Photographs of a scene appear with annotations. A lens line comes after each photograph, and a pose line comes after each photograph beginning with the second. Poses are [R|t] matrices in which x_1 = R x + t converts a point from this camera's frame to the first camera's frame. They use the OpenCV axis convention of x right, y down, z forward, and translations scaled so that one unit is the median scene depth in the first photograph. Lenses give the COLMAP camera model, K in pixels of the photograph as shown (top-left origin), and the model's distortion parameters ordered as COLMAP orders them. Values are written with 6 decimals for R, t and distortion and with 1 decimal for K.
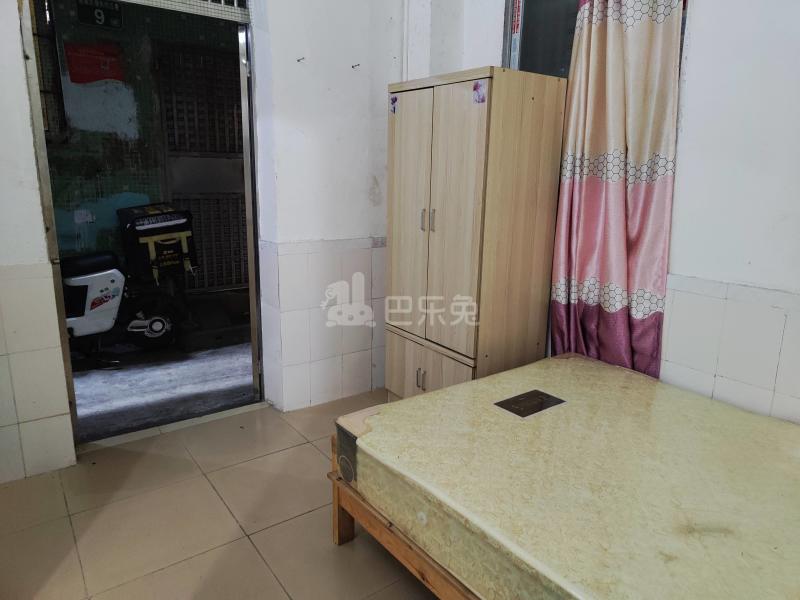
lens RADIAL K [[557.8, 0, 406.8], [0, 557.8, 296.5], [0, 0, 1]] dist [0.008139, -0.003257]
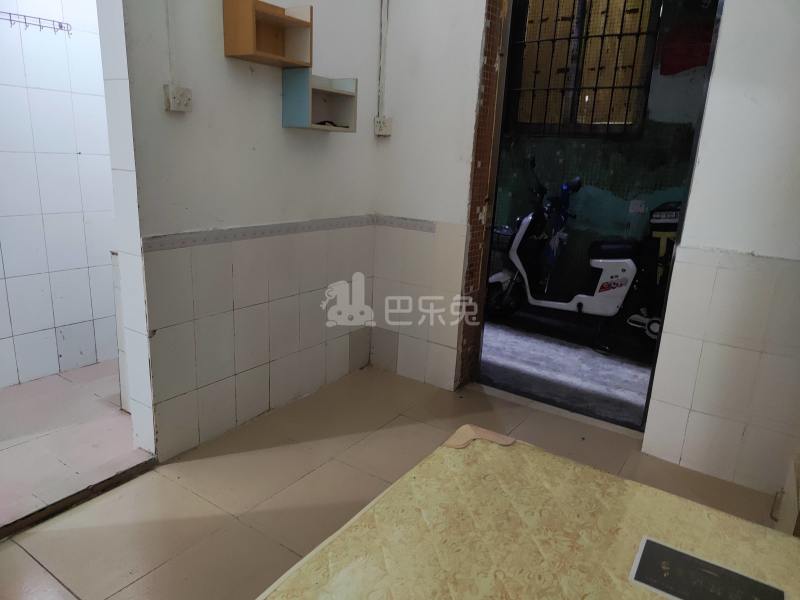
lens RADIAL K [[557.8, 0, 405.4], [0, 557.8, 302.9], [0, 0, 1]] dist [0.008139, -0.003257]
pose [[0.329435, 0.244356, -0.912010, 0.283009], [-0.253756, 0.953305, 0.163759, -0.036656], [0.909440, 0.177480, 0.376059, 0.272394]]
